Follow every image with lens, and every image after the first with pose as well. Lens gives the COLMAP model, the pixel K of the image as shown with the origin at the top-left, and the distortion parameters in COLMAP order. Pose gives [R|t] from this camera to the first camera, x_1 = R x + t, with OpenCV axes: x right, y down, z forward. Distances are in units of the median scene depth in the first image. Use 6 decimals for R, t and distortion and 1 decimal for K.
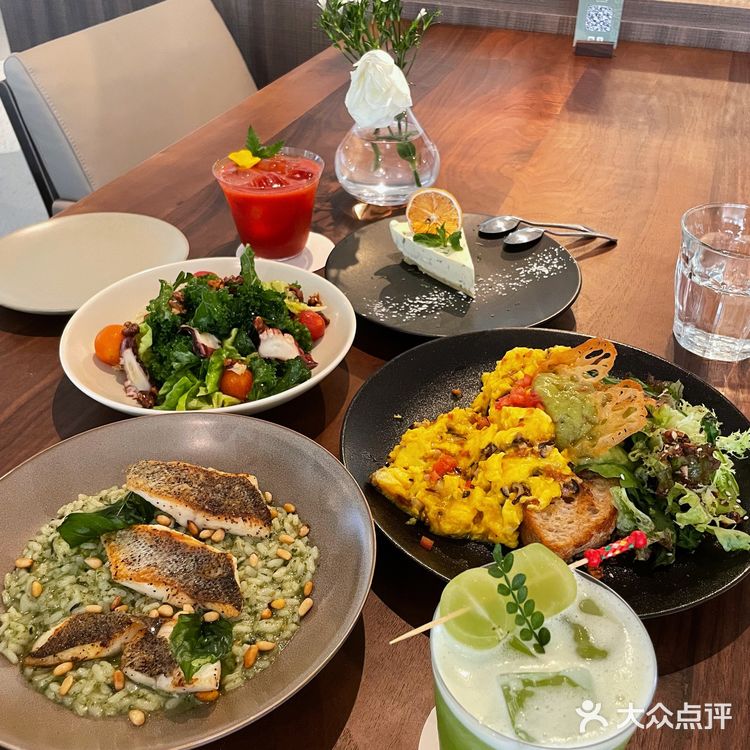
lens RADIAL K [[838.5, 0, 375.0], [0, 838.5, 375.0], [0, 0, 1]] dist [0.092607, -0.166384]
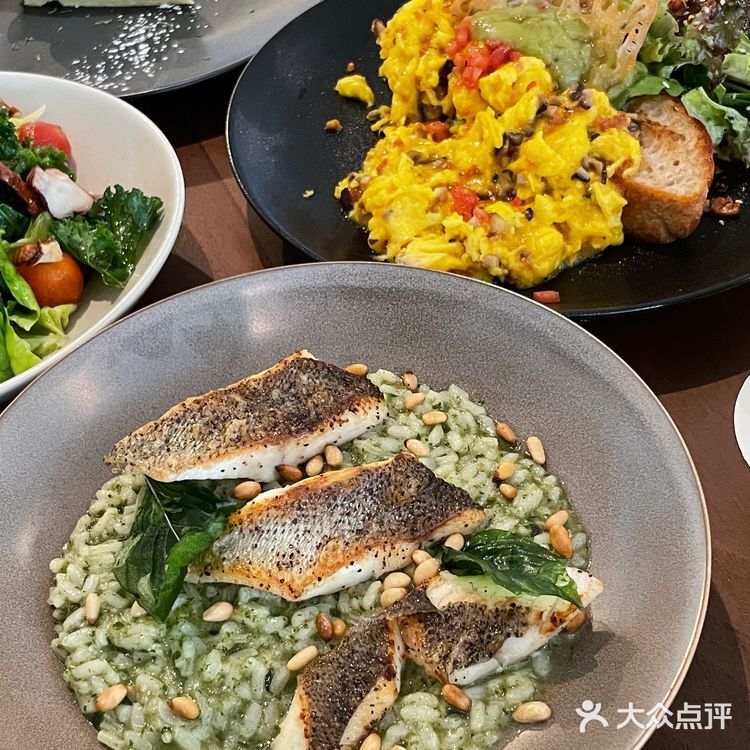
lens RADIAL K [[1284.9, 0, 397.2], [0, 1284.9, 374.8], [0, 0, 1]] dist [0.136357, -0.199847]
pose [[0.705835, -0.536181, 0.462932, -0.513656], [0.462651, 0.843810, 0.271918, -0.076828], [-0.536424, 0.022247, 0.843655, 0.209416]]
